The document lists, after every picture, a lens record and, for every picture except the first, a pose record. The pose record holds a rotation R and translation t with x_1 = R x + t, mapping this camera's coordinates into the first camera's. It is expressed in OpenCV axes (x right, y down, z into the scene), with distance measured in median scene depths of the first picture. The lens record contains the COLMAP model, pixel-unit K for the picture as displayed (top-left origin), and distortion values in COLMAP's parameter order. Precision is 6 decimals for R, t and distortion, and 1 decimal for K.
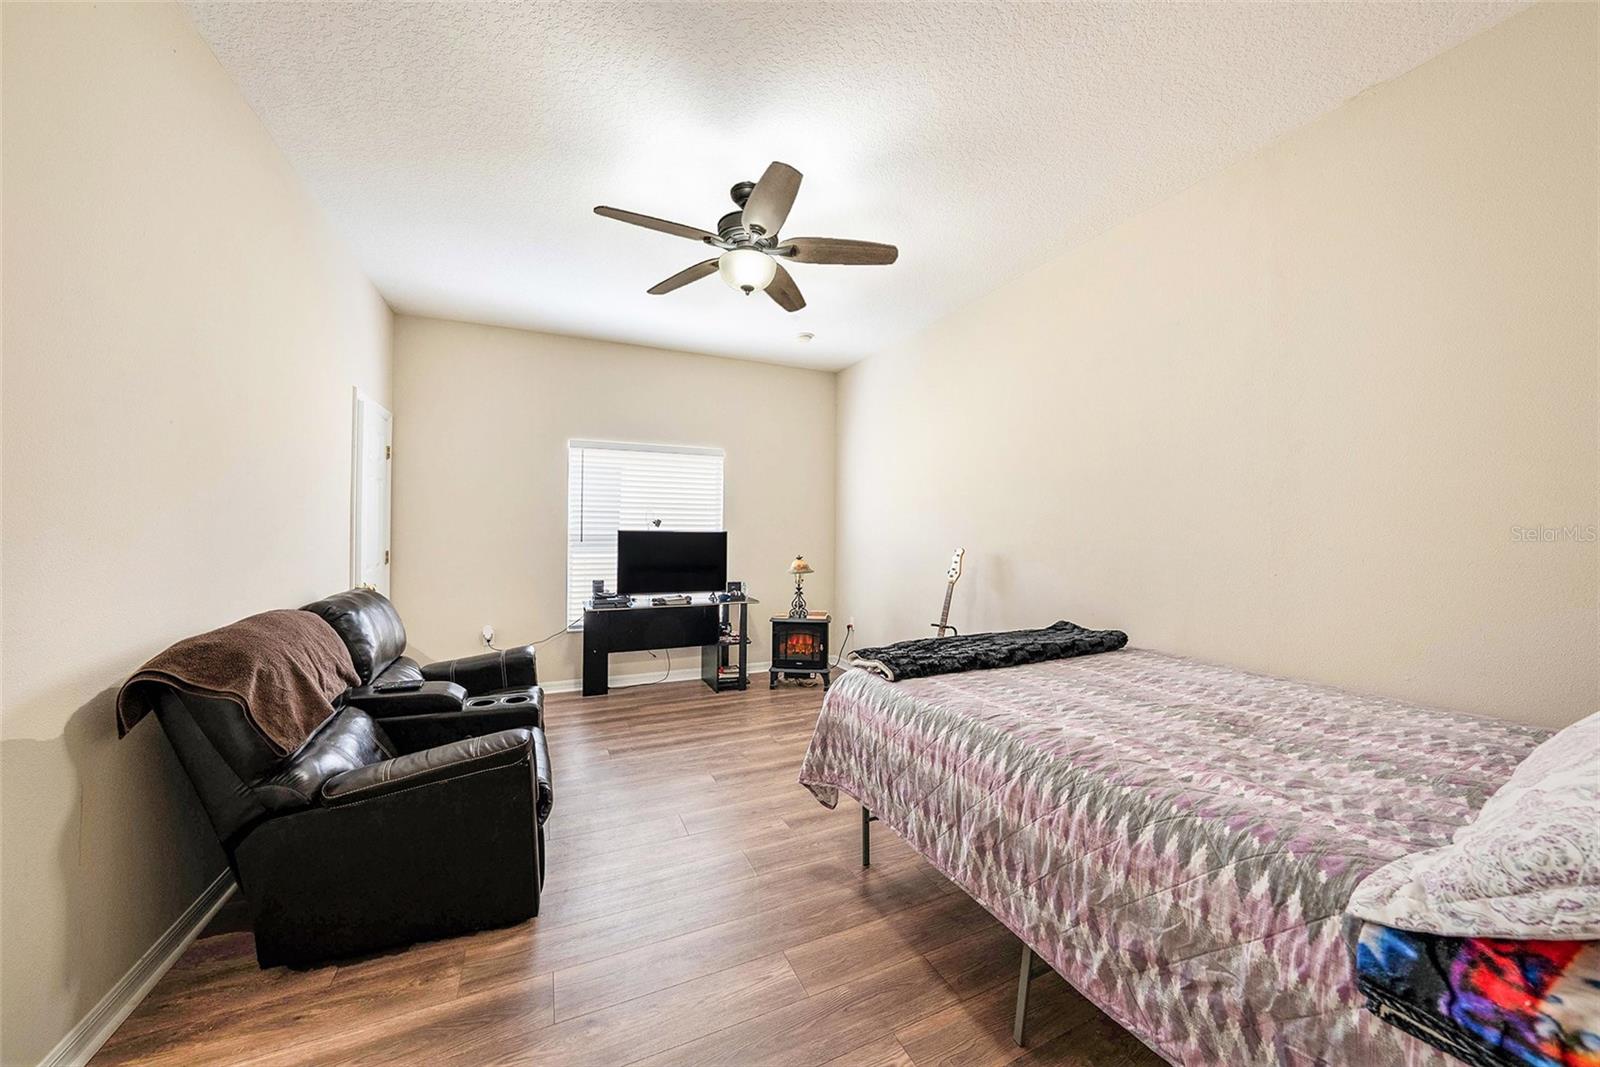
lens RADIAL K [[558.0, 0, 806.4], [0, 558.0, 530.3], [0, 0, 1]] dist [-0.032485, 0.006365]
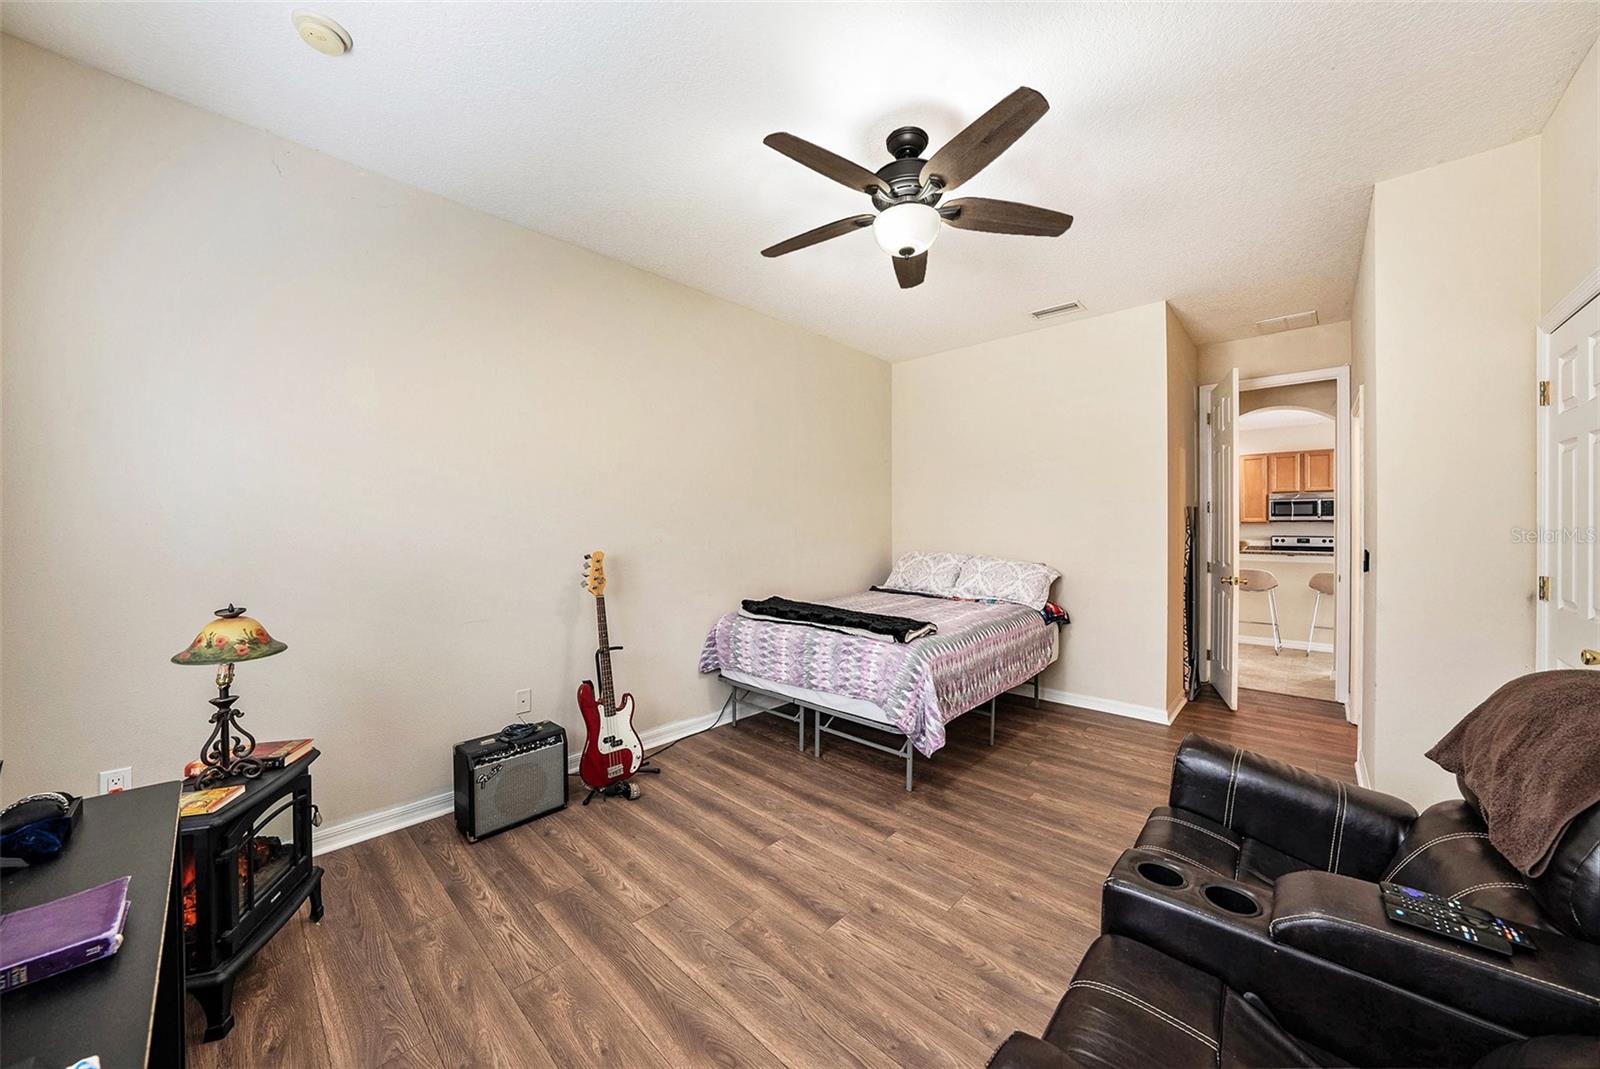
lens RADIAL K [[558.0, 0, 806.4], [0, 558.0, 531.3], [0, 0, 1]] dist [-0.032485, 0.006365]
pose [[-0.372108, -0.014693, 0.928073, -0.590990], [-0.003117, 0.999889, 0.014580, -0.010184], [-0.928184, 0.002532, -0.372113, 1.015562]]
